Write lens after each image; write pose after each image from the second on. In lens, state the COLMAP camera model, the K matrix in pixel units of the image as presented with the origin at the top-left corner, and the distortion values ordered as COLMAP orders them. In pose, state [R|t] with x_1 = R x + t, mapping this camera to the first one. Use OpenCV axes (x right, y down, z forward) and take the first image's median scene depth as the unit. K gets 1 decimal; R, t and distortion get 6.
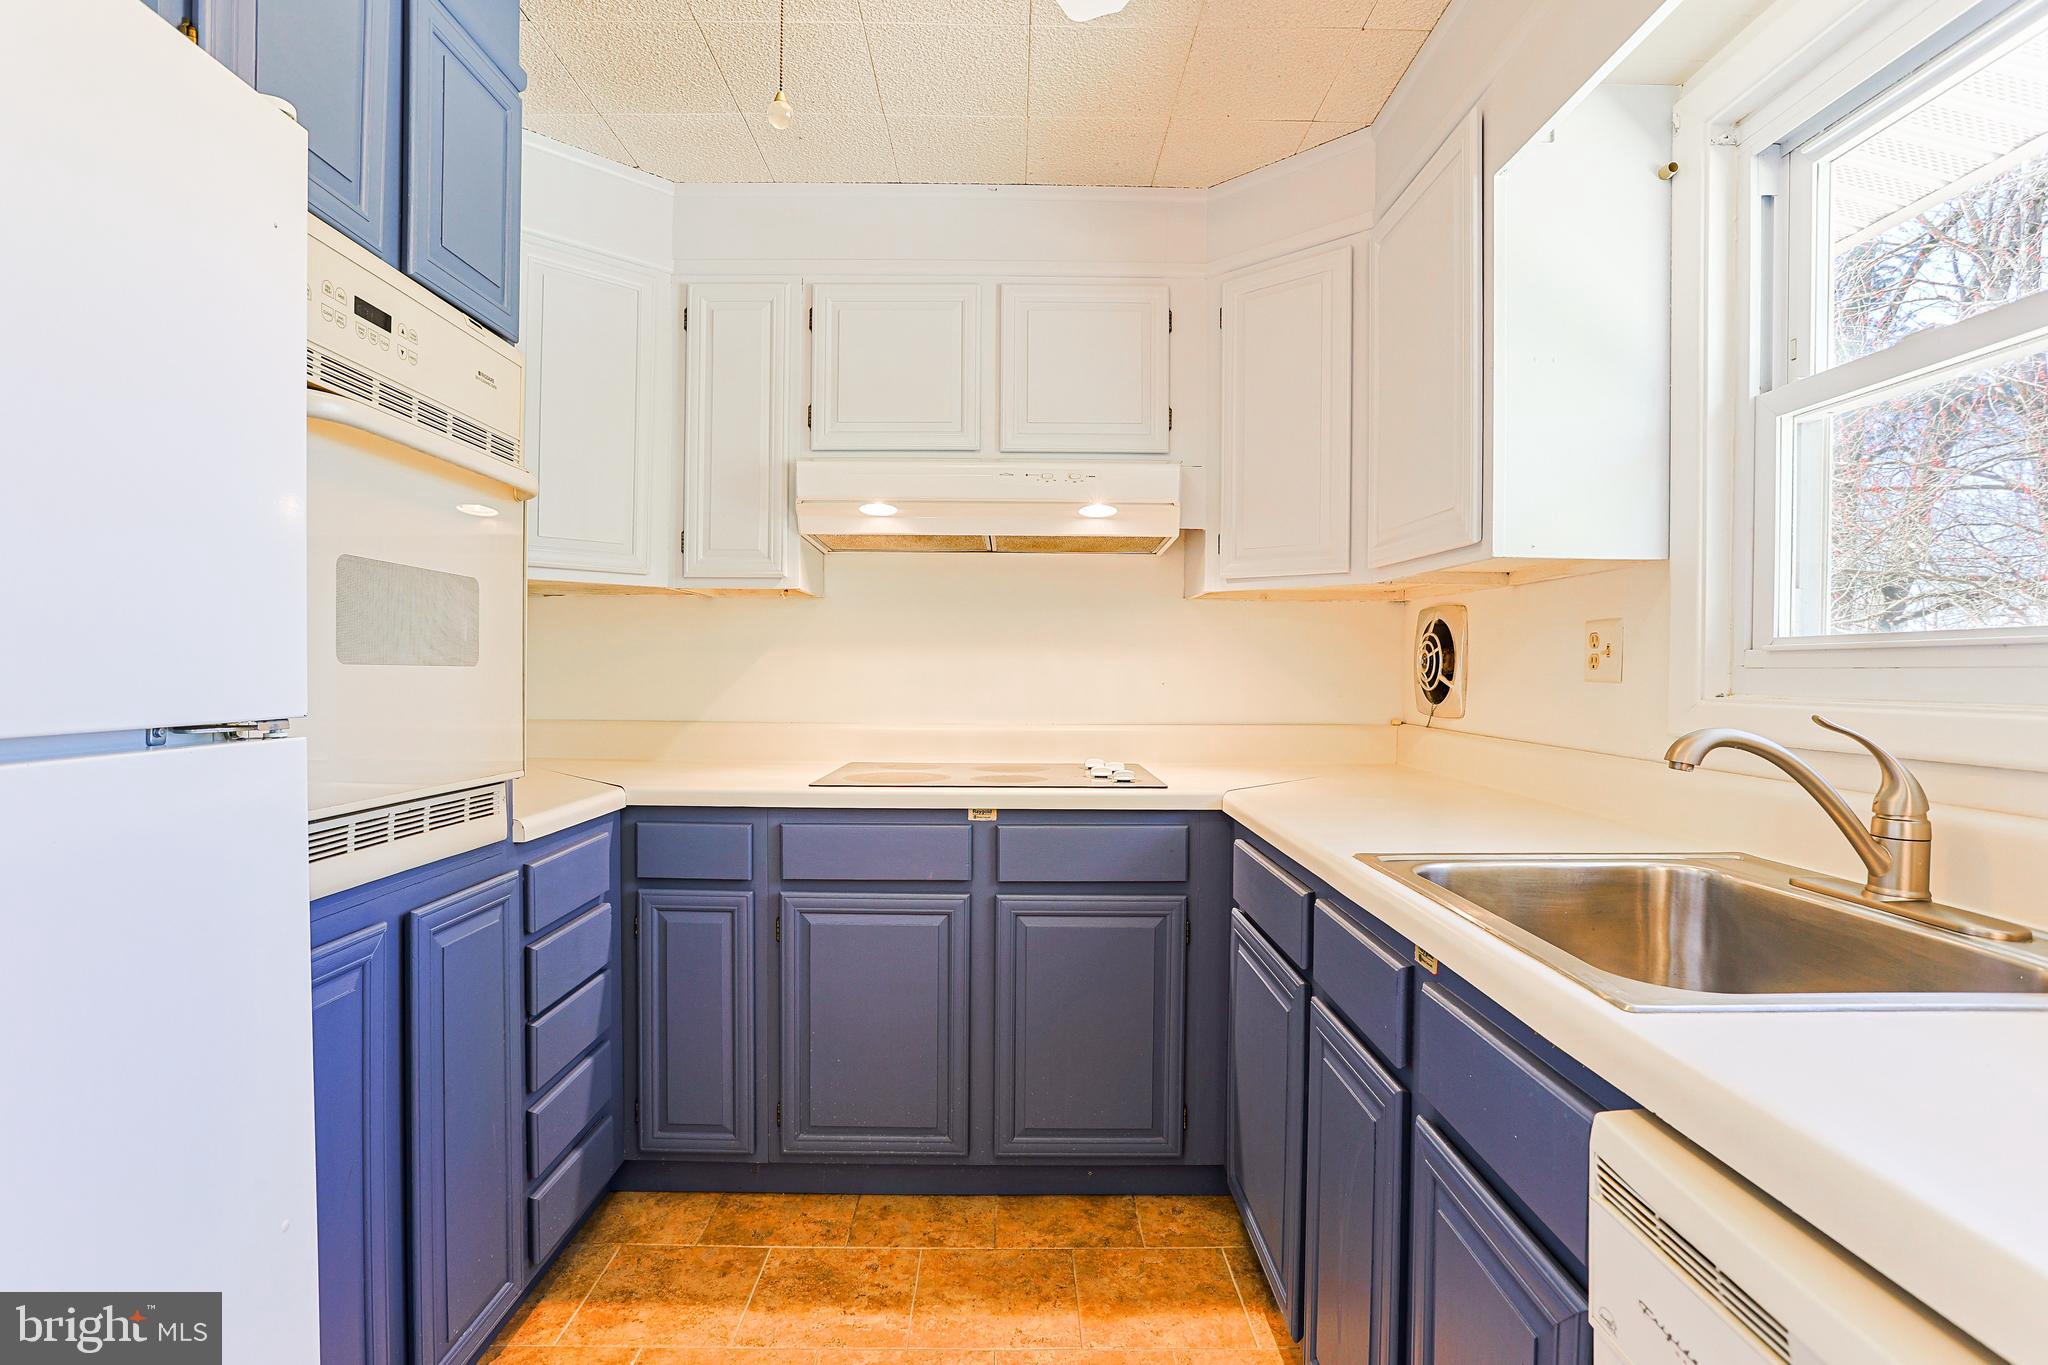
lens RADIAL K [[988.4, 0, 1026.9], [0, 988.4, 682.1], [0, 0, 1]] dist [-0.041772, 0.017899]
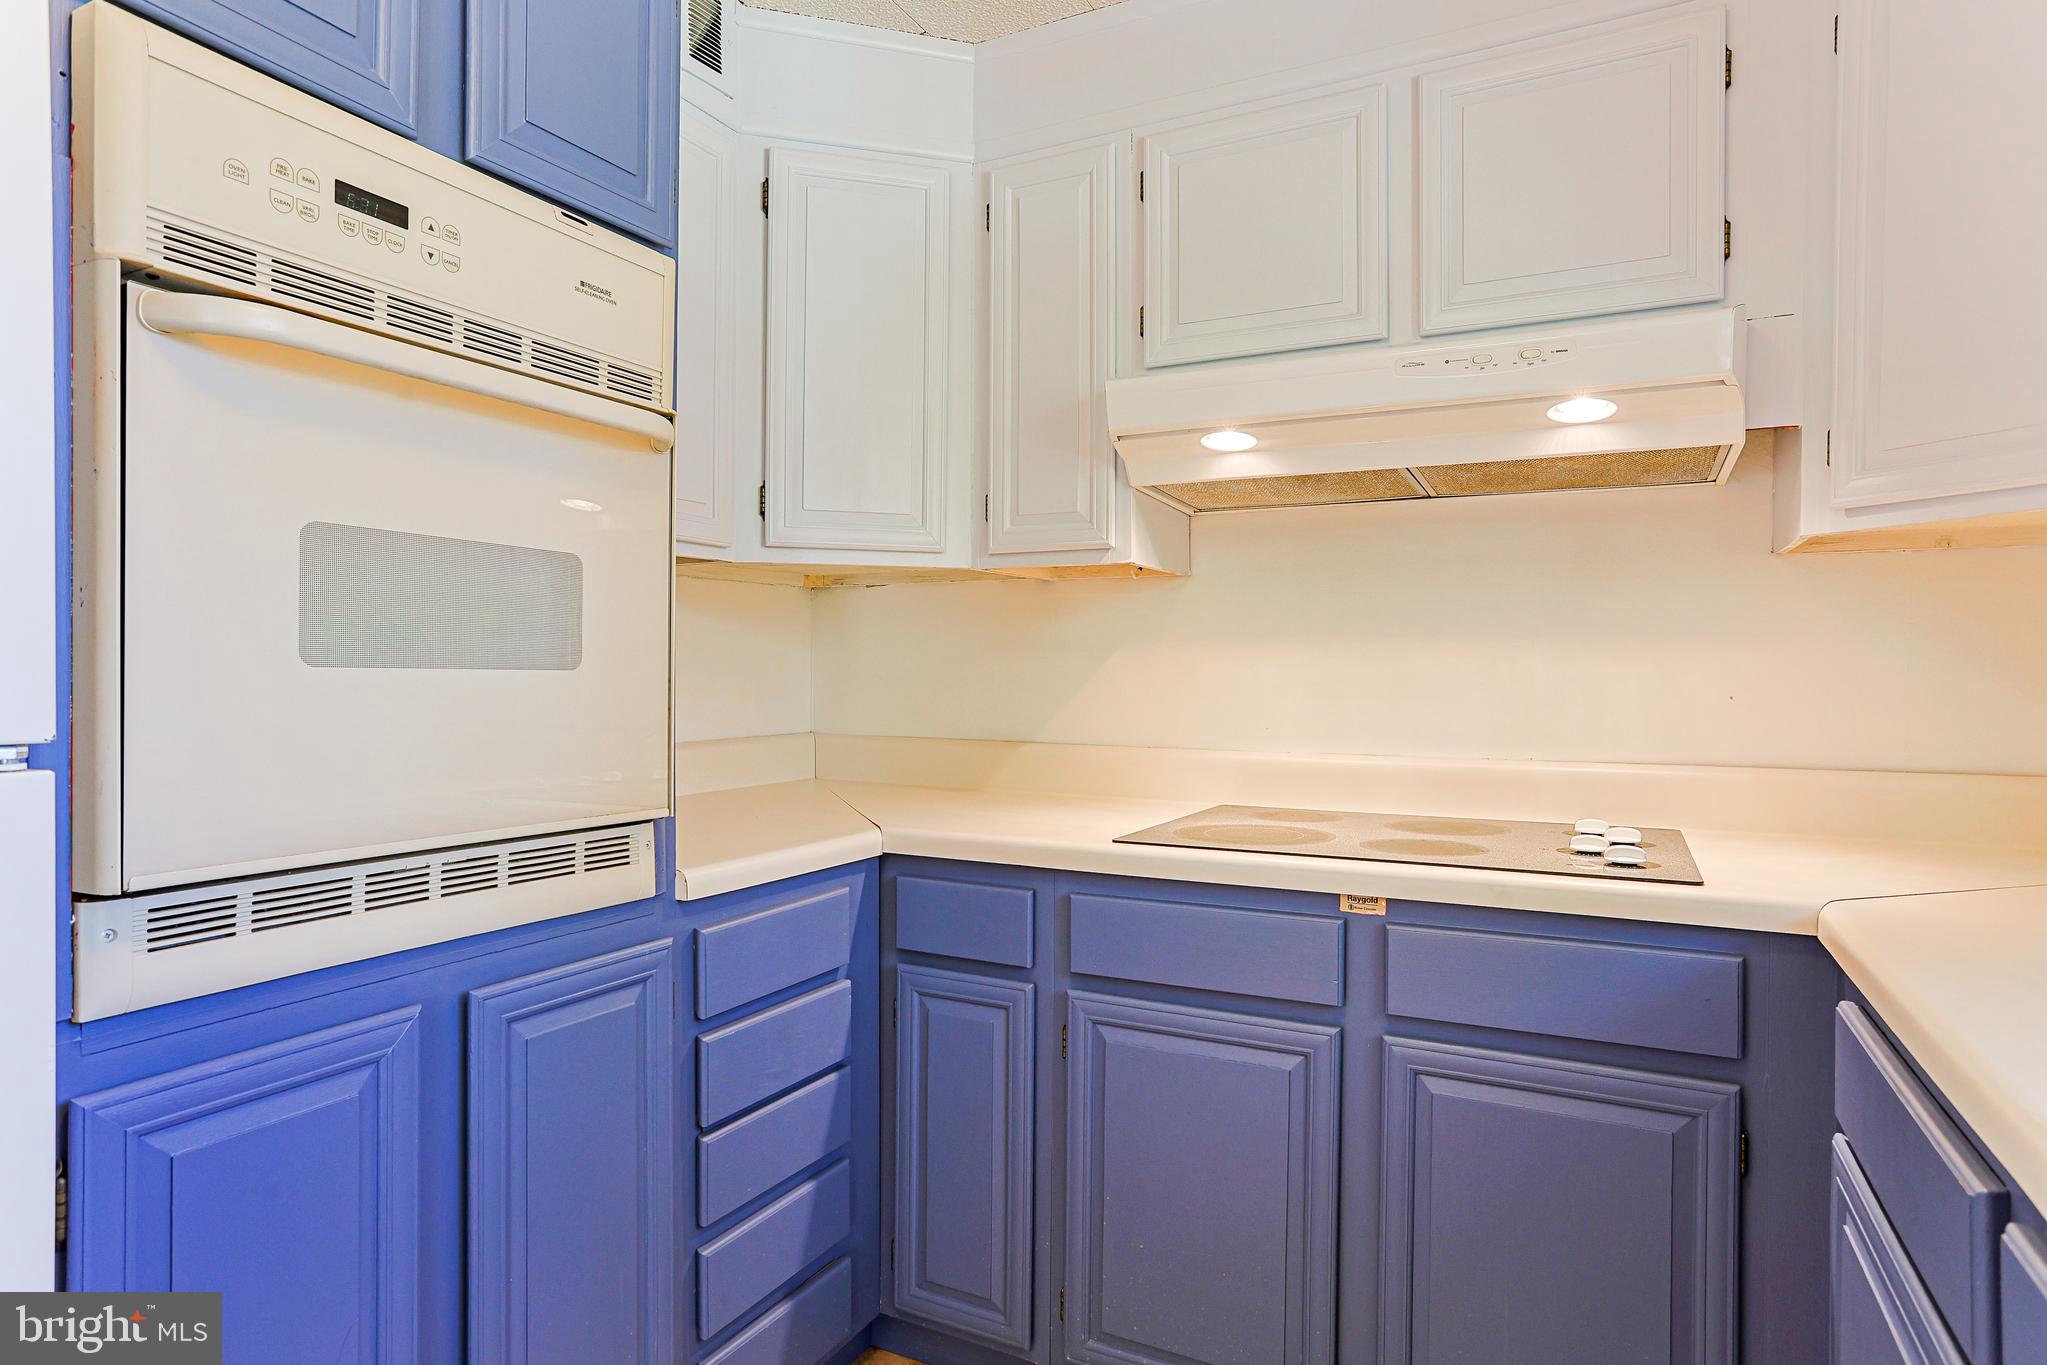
lens RADIAL K [[1150.2, 0, 1011.9], [0, 1150.2, 678.6], [0, 0, 1]] dist [-0.033651, 0.012316]
pose [[0.883488, -0.000512, -0.468454, 0.100160], [-0.004263, 0.999949, -0.009133, -0.001897], [0.468435, 0.010066, 0.883440, 0.251700]]
